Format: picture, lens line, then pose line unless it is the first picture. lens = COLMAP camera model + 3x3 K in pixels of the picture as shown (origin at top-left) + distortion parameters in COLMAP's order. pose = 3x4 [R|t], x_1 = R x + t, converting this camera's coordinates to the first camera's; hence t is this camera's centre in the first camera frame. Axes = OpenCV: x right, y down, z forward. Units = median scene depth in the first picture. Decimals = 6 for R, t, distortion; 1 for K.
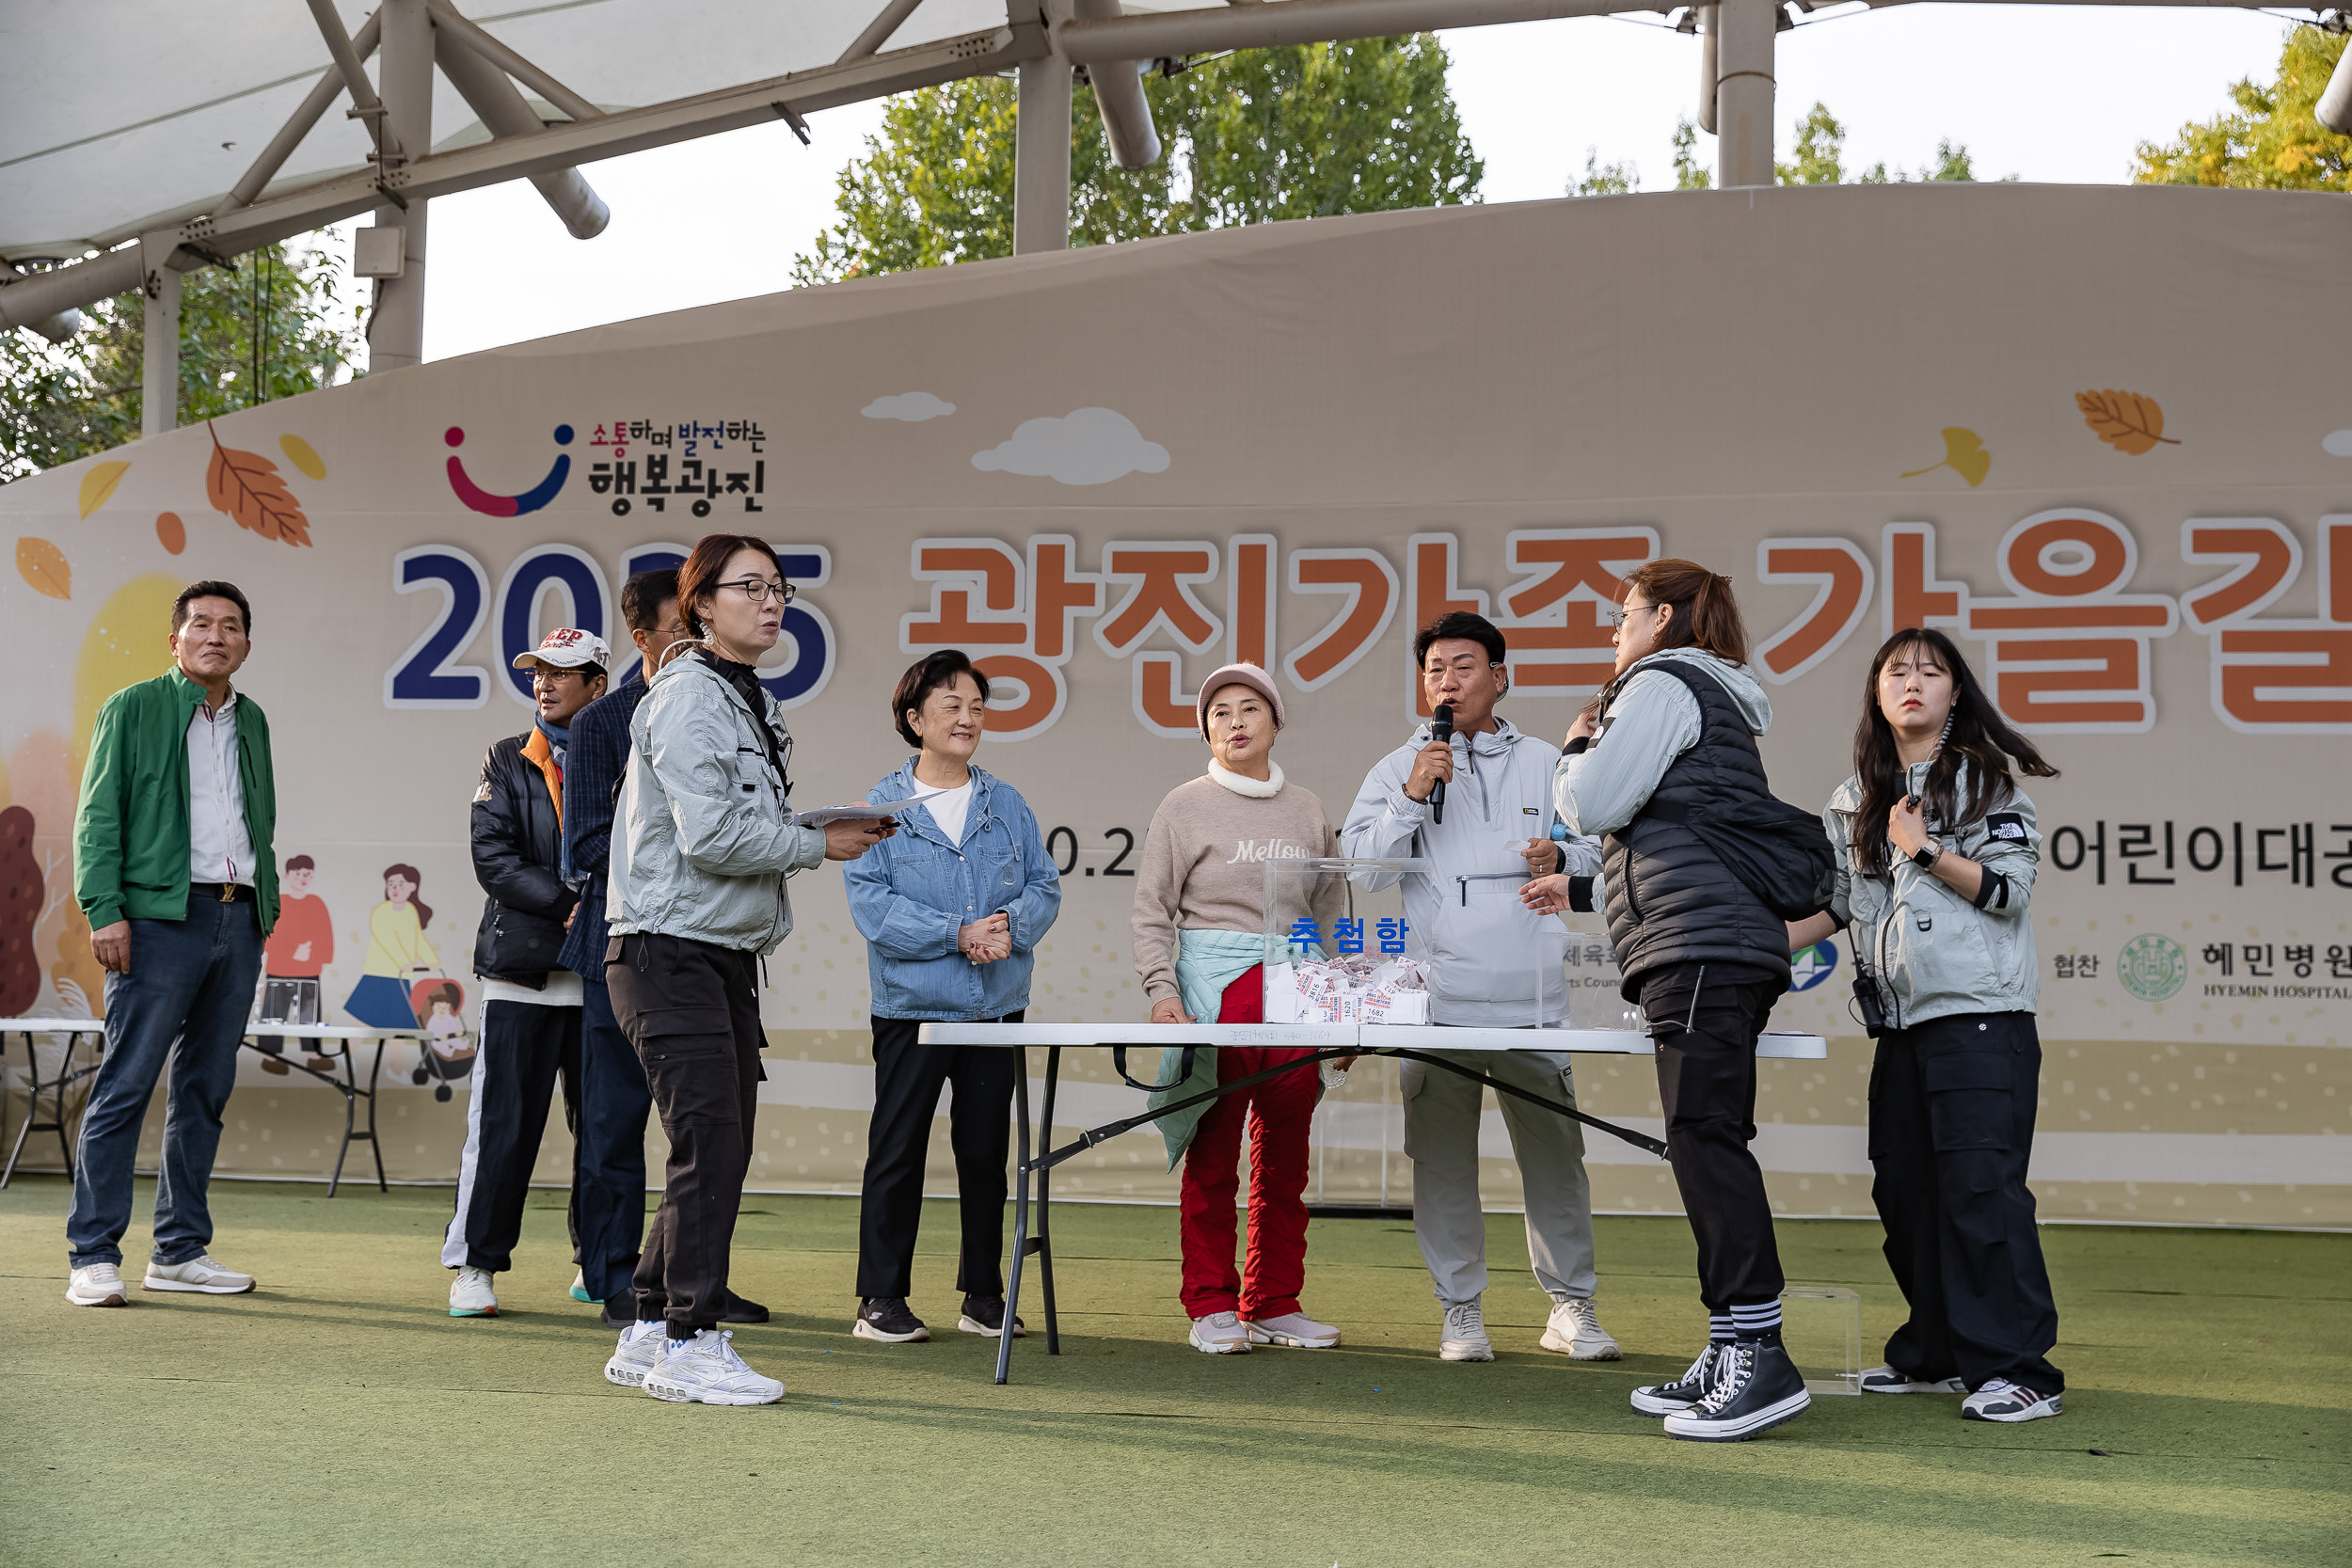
lens RADIAL K [[2850.8, 0, 1172.8], [0, 2850.8, 803.3], [0, 0, 1]] dist [0.016910, 0.025537]
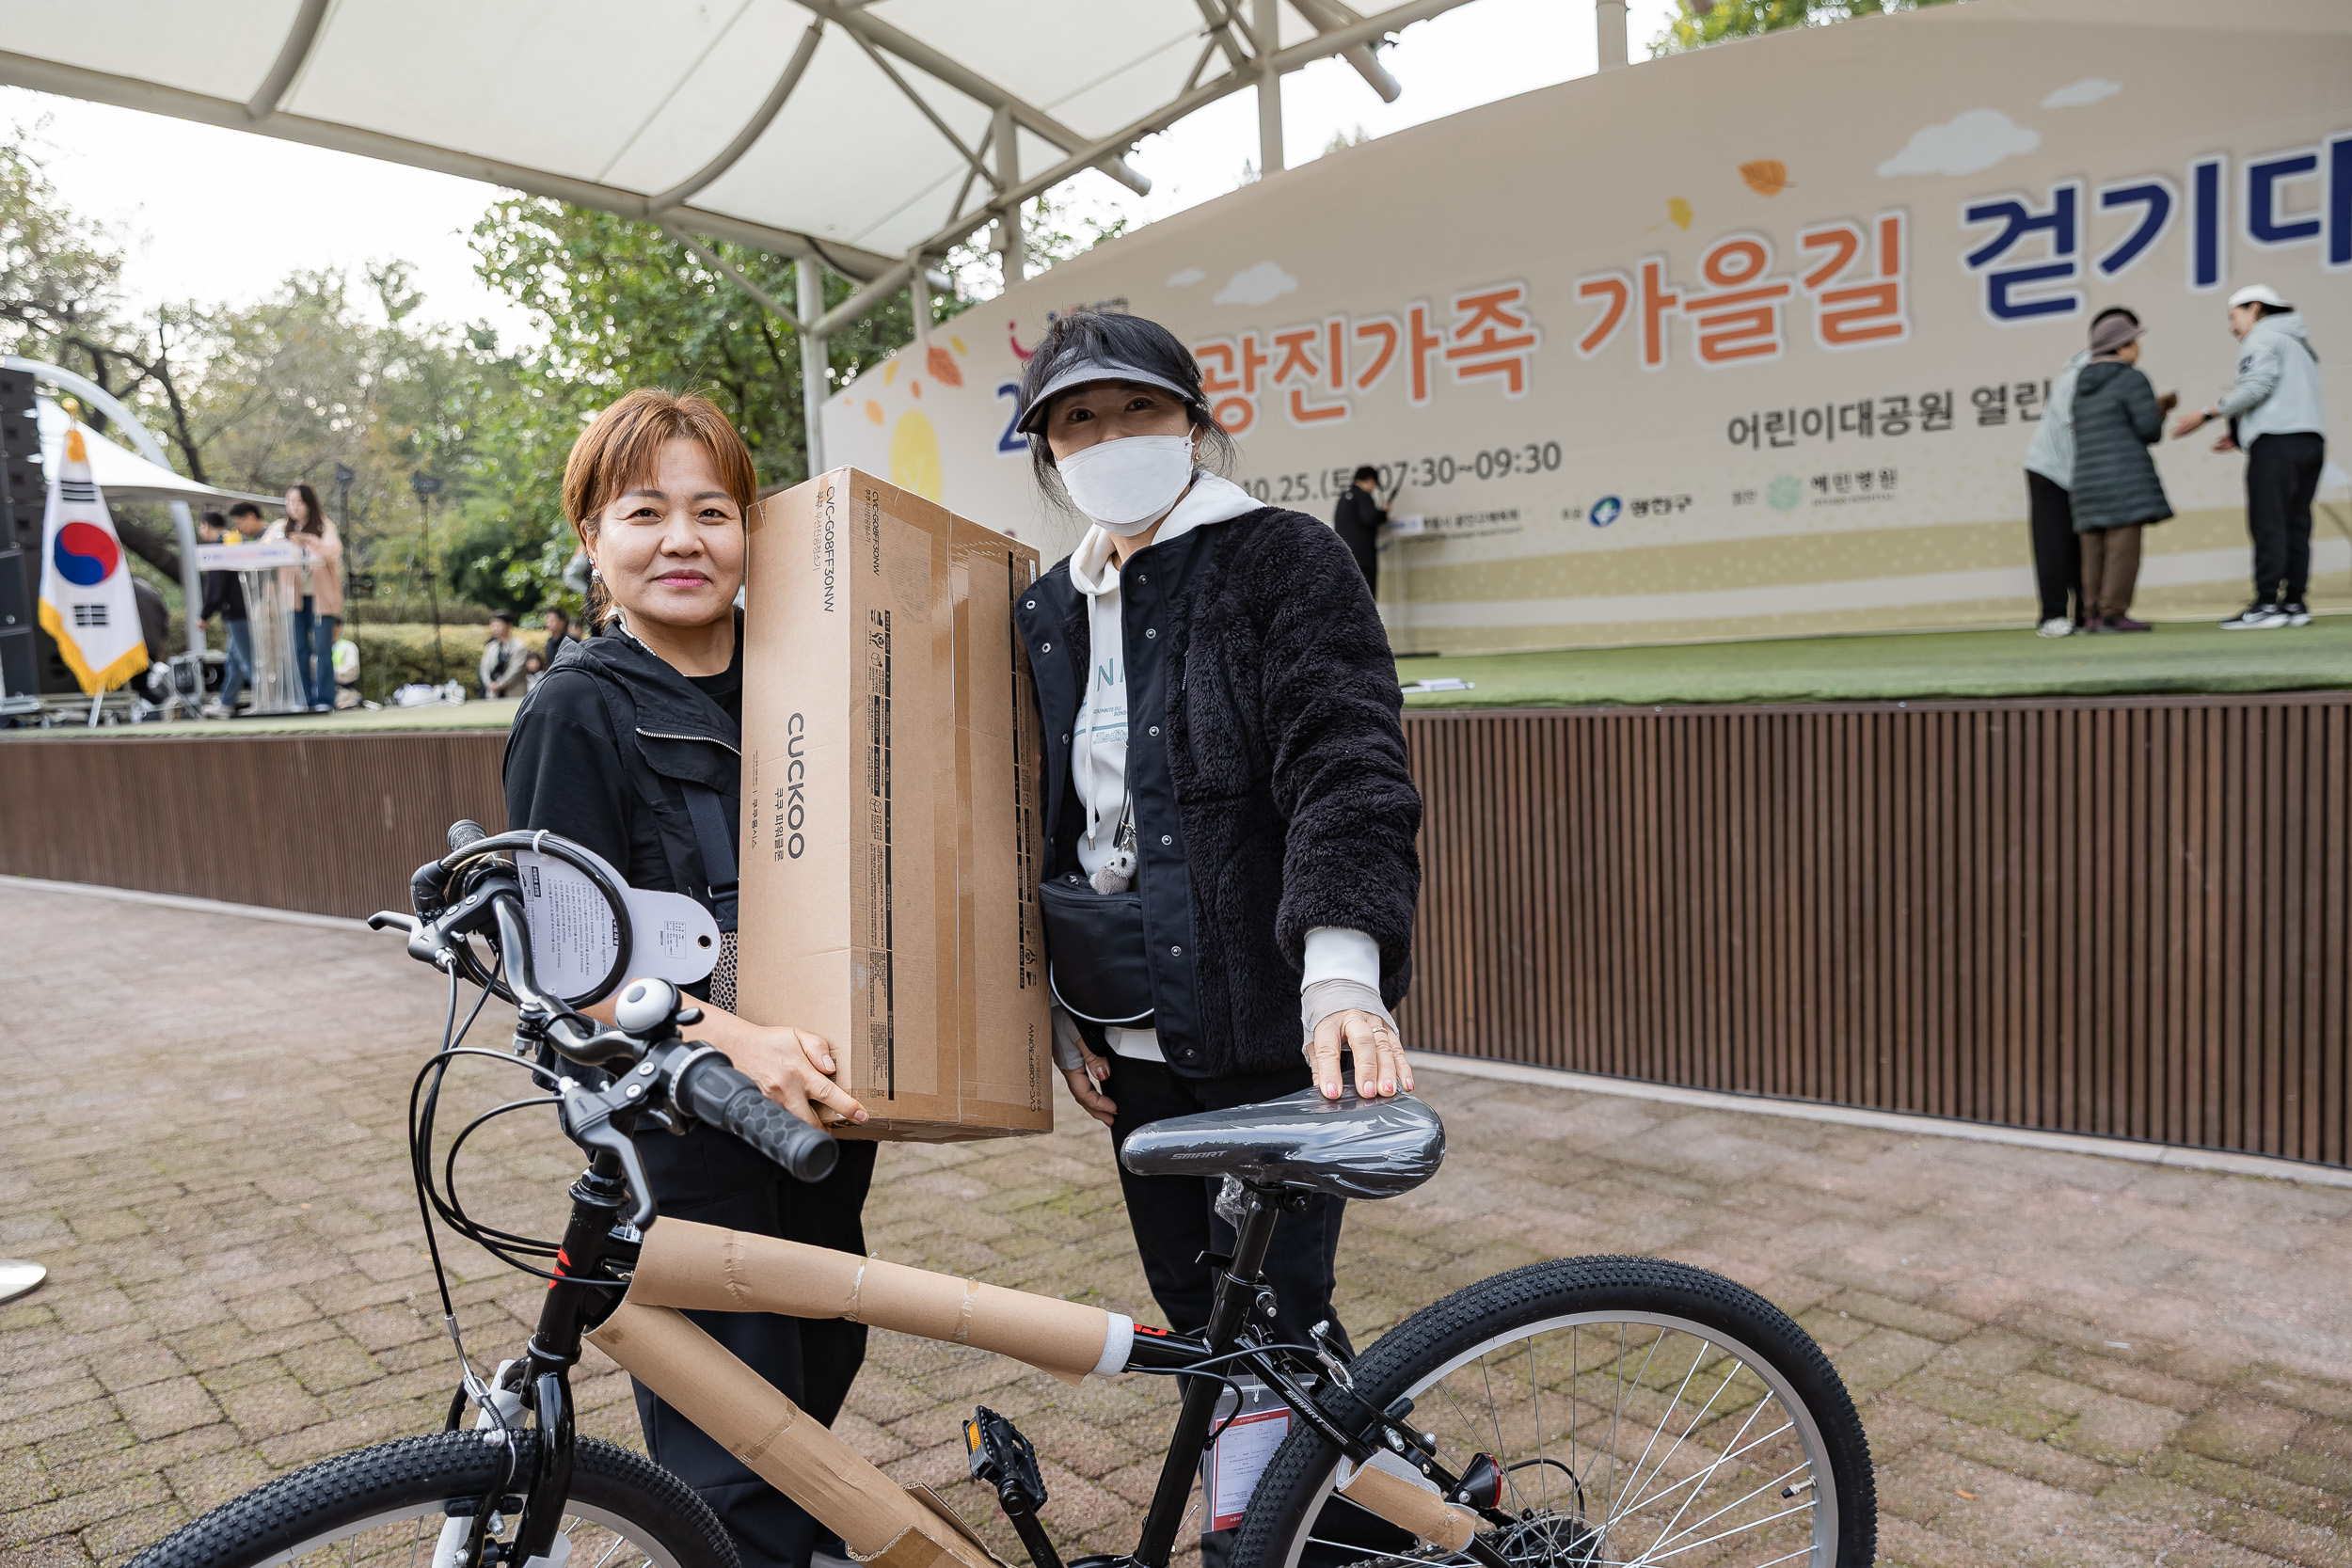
lens RADIAL K [[1782.6, 0, 1187.5], [0, 1782.6, 795.9], [0, 0, 1]] dist [-0.027022, 0.053842]
pose [[0.880261, -0.024489, -0.473857, 0.504517], [0.103179, 0.984649, 0.140784, 0.046061], [0.463136, -0.172819, 0.869275, -0.156698]]
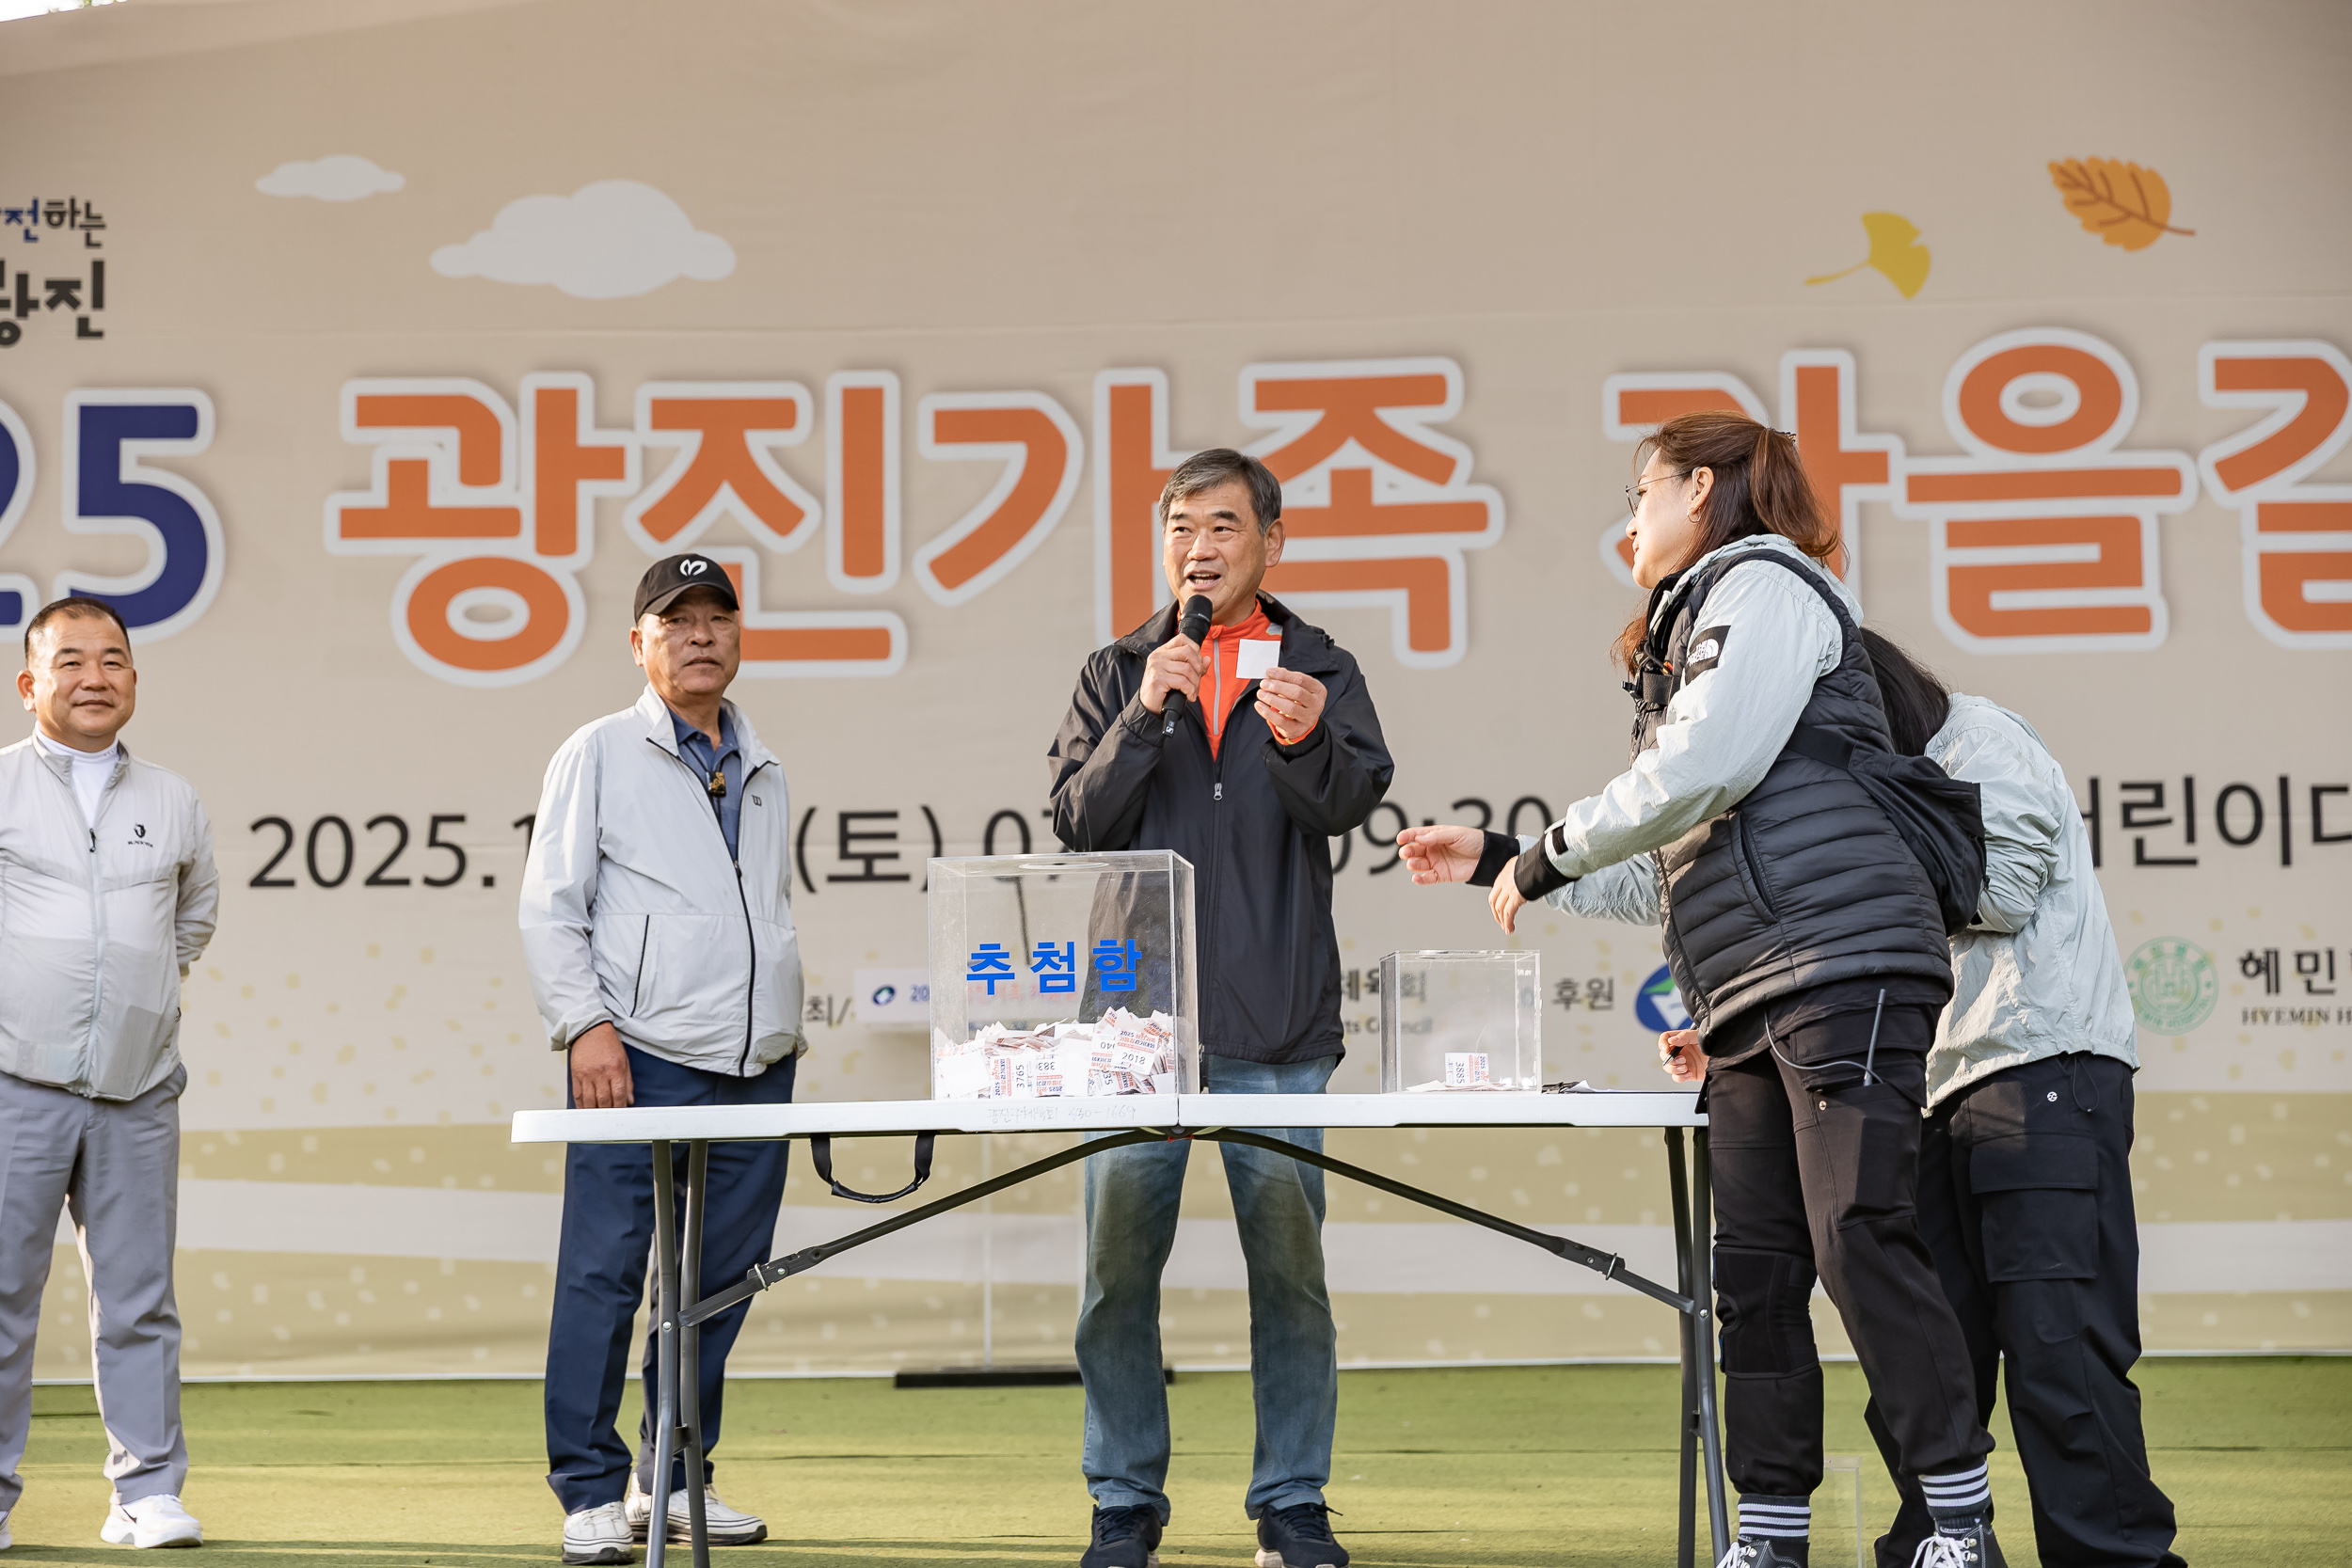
lens RADIAL K [[4255.7, 0, 1204.4], [0, 4255.7, 788.4], [0, 0, 1]] dist [0.083984, -0.146866]
pose [[0.990775, -0.017824, 0.134341, -0.028514], [0.017311, 0.999838, 0.004986, -0.000075], [-0.134408, -0.002615, 0.990923, -0.002433]]
